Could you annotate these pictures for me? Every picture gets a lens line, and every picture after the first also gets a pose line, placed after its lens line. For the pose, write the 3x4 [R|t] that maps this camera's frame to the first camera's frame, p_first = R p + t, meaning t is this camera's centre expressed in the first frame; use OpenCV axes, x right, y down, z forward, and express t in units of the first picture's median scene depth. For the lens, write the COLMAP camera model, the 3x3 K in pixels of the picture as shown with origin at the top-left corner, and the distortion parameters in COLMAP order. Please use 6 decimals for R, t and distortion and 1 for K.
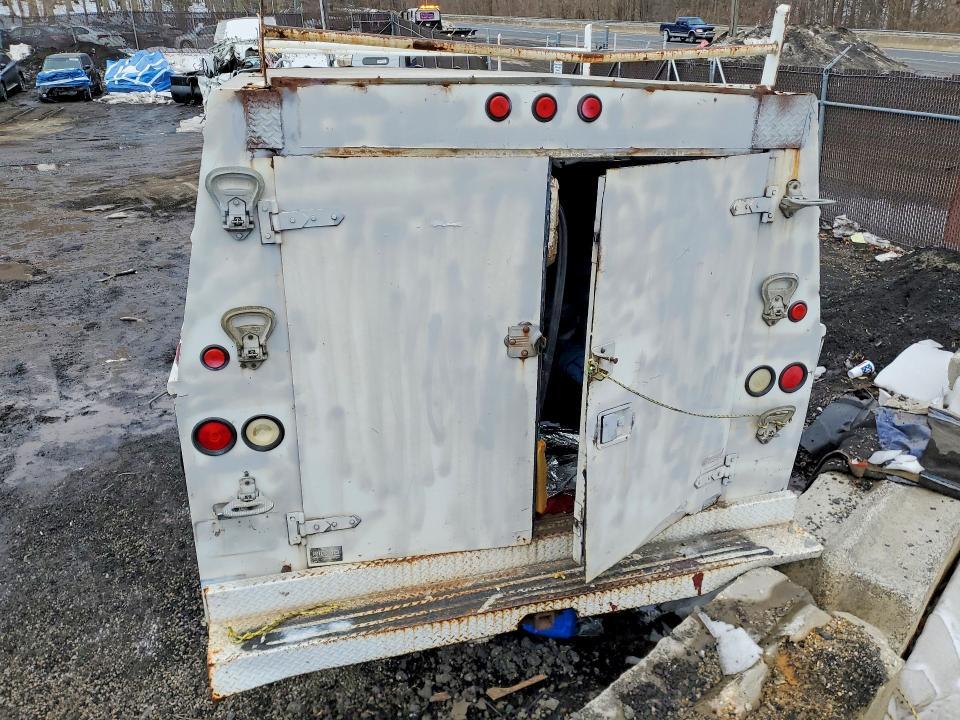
lens RADIAL K [[727.1, 0, 480.6], [0, 727.1, 361.1], [0, 0, 1]] dist [0.022024, -0.004232]
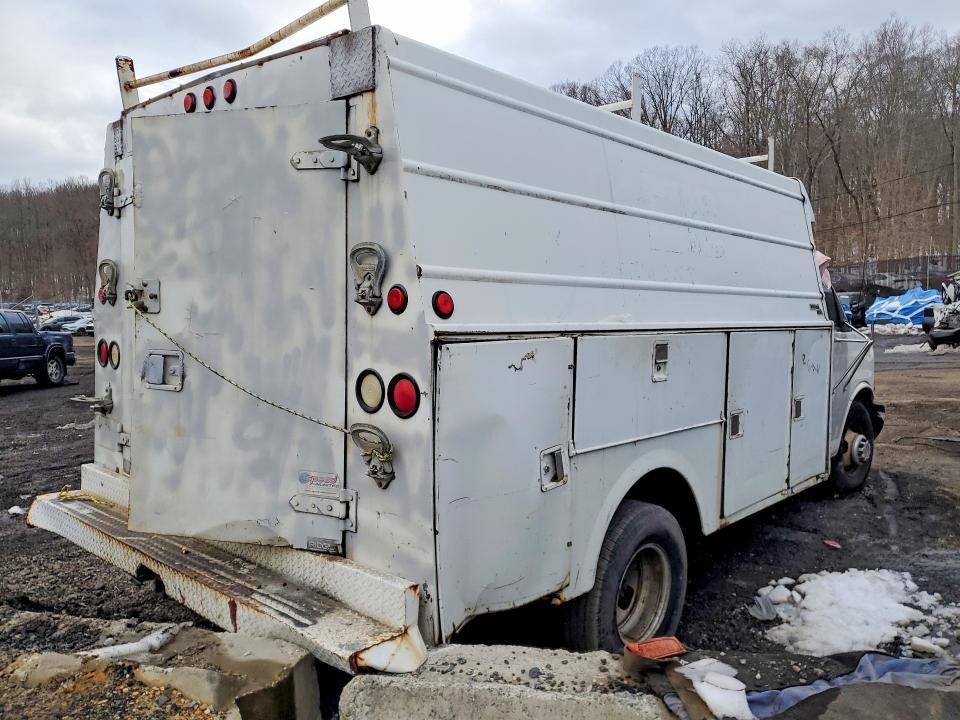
lens RADIAL K [[727.1, 0, 481.9], [0, 727.1, 359.9], [0, 0, 1]] dist [0.022024, -0.004232]
pose [[0.545573, 0.061770, -0.835784, 1.145667], [-0.322543, 0.935938, -0.141374, 0.070114], [0.773509, 0.346706, 0.530546, 0.718630]]
